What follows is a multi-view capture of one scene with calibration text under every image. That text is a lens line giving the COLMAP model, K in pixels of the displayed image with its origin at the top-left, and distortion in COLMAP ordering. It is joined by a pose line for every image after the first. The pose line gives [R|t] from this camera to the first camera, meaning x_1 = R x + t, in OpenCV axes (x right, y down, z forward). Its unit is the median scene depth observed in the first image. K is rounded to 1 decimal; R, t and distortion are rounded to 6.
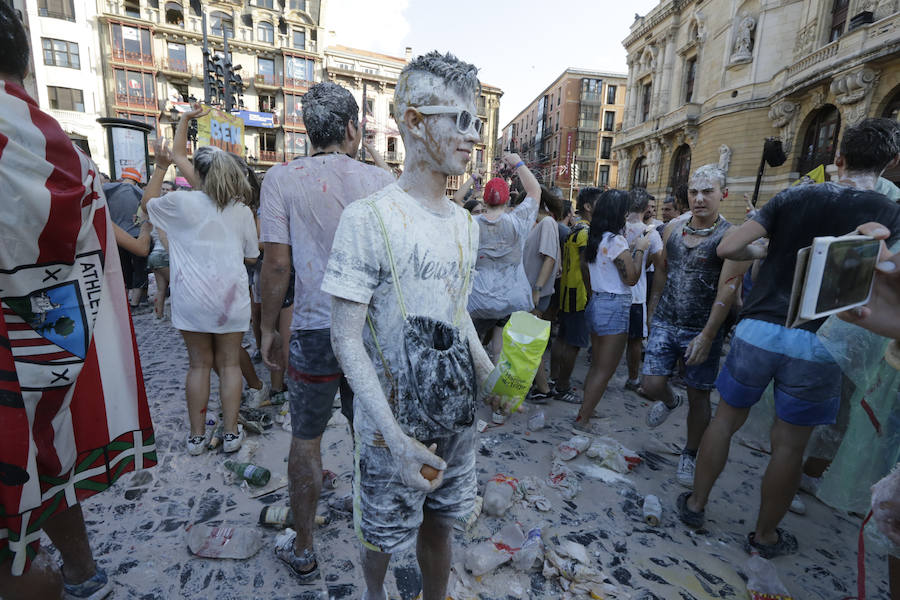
lens RADIAL K [[412.8, 0, 450.0], [0, 412.8, 300.0], [0, 0, 1]] dist [-0.044930, 0.016520]
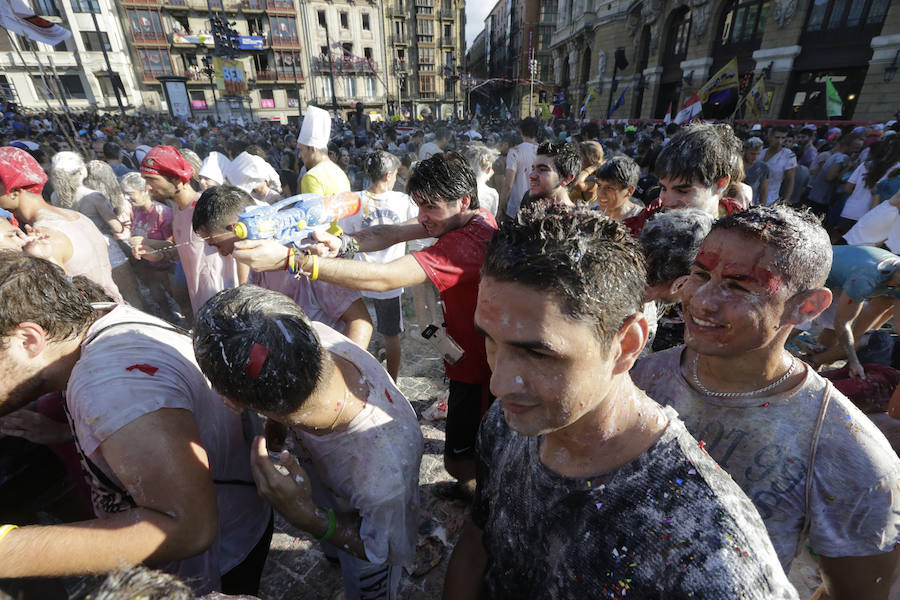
lens RADIAL K [[412.8, 0, 450.0], [0, 412.8, 300.0], [0, 0, 1]] dist [-0.044930, 0.016520]
pose [[0.997671, -0.044677, -0.051539, 0.129647], [0.055334, 0.971949, 0.228590, 0.042681], [0.039880, -0.230909, 0.972158, -0.279581]]
